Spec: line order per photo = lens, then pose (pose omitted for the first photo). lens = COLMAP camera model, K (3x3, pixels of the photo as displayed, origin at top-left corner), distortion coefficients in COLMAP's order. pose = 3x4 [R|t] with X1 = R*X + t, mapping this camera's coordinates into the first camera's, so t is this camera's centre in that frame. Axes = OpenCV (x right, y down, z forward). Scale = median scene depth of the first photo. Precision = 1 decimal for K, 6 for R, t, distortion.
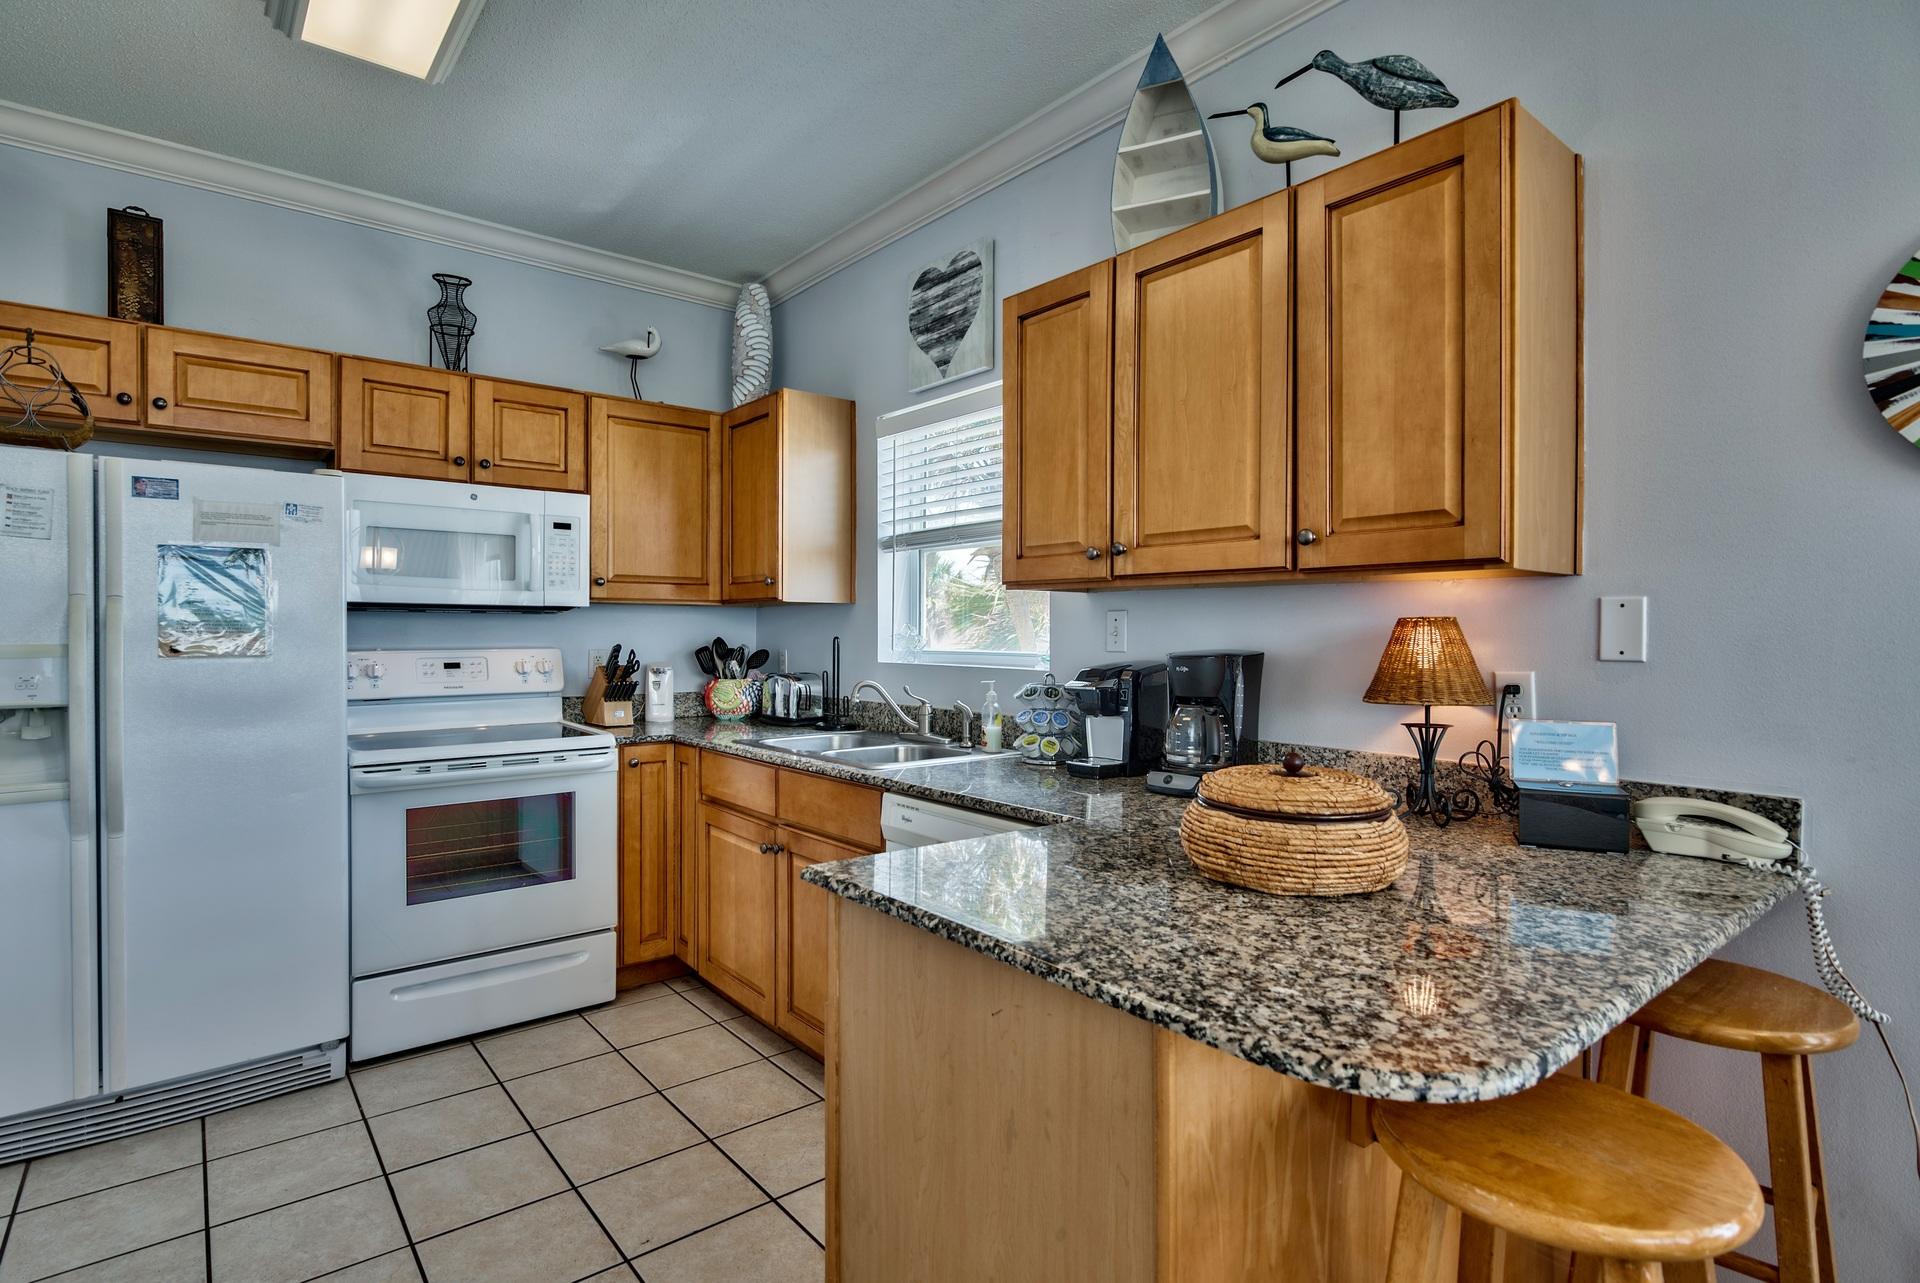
lens RADIAL K [[962.0, 0, 956.6], [0, 962.0, 645.2], [0, 0, 1]] dist [-0.001872, 0.000324]
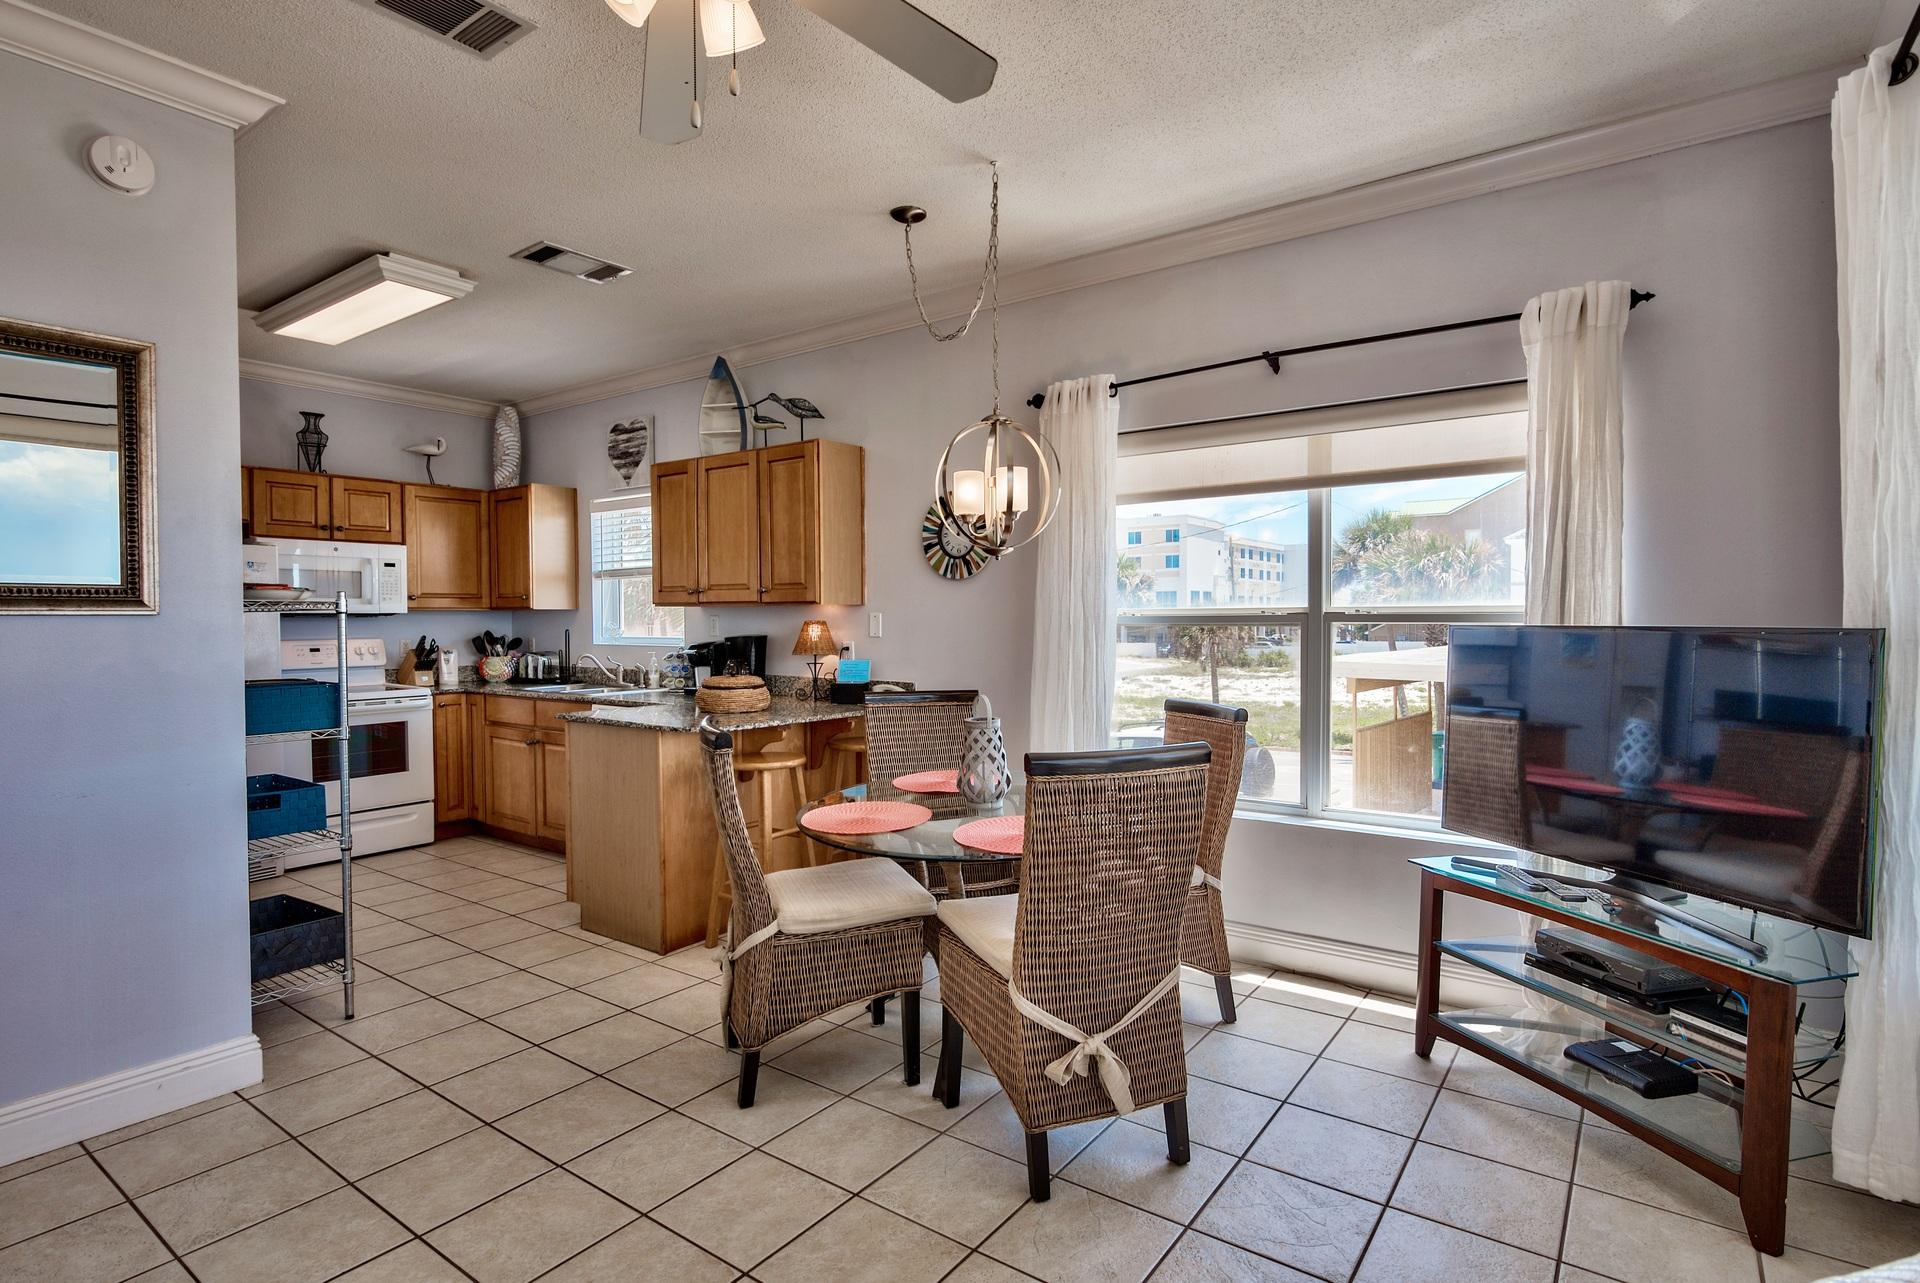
lens RADIAL K [[962.0, 0, 957.3], [0, 962.0, 649.3], [0, 0, 1]] dist [-0.001872, 0.000324]
pose [[0.966778, -0.015645, 0.255137, 0.113713], [0.010832, 0.999736, 0.020258, -0.000997], [-0.255386, -0.016822, 0.966693, -0.869204]]
